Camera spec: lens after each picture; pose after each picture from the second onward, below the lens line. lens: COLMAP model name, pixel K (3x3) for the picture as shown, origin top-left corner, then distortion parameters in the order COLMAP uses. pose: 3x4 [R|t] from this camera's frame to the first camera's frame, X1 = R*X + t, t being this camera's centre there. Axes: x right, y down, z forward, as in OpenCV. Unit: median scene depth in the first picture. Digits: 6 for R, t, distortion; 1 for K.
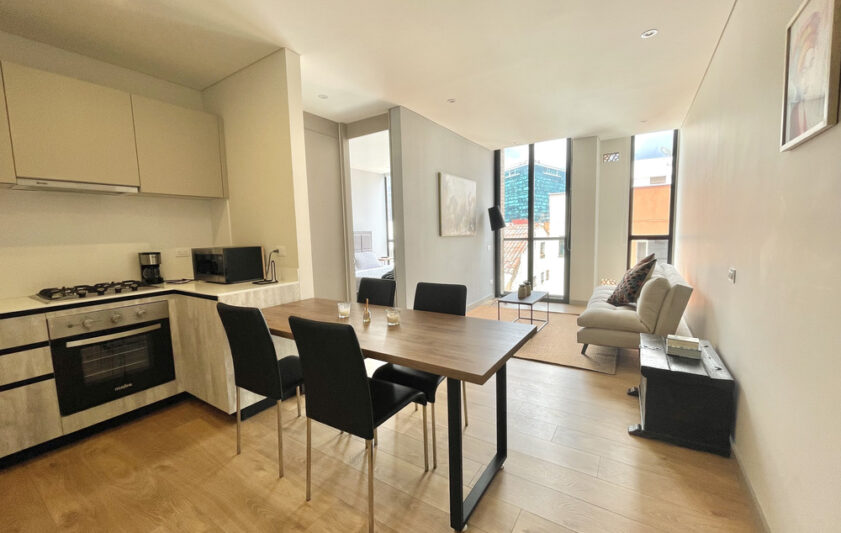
lens RADIAL K [[338.1, 0, 420.5], [0, 338.1, 266.5], [0, 0, 1]] dist [-0.000198, 0.000048]
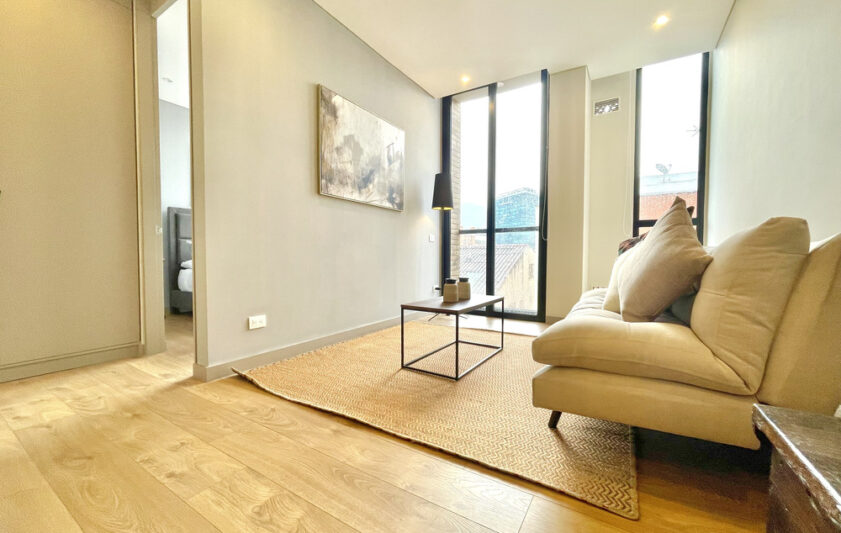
lens RADIAL K [[338.1, 0, 420.5], [0, 338.1, 266.5], [0, 0, 1]] dist [-0.000198, 0.000048]
pose [[0.999316, 0.031607, 0.019213, 0.222751], [-0.030163, 0.996999, -0.071295, 0.068775], [-0.021408, 0.070666, 0.997270, 0.420777]]
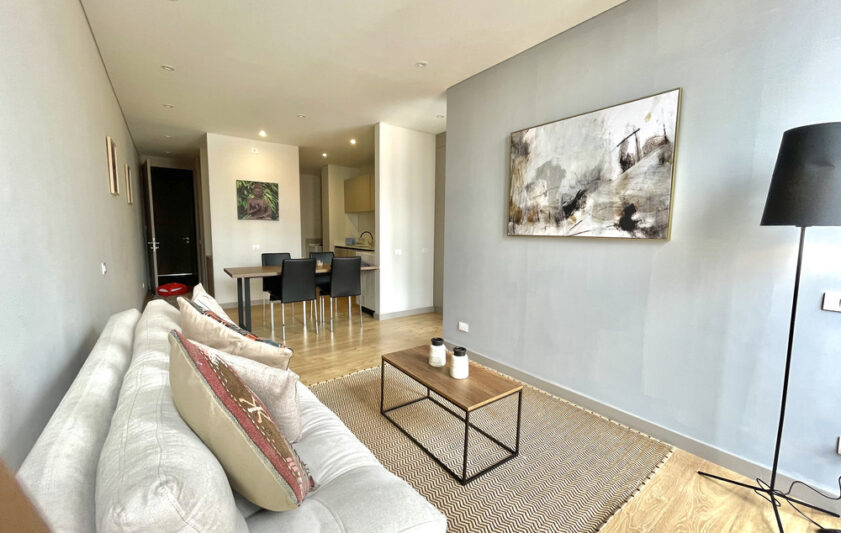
lens RADIAL K [[338.1, 0, 420.5], [0, 338.1, 266.5], [0, 0, 1]] dist [-0.000198, 0.000048]
pose [[-0.343212, 0.123389, -0.931118, 0.699189], [-0.096556, 0.981447, 0.165649, -0.119940], [0.934282, 0.146757, -0.324930, 1.041198]]
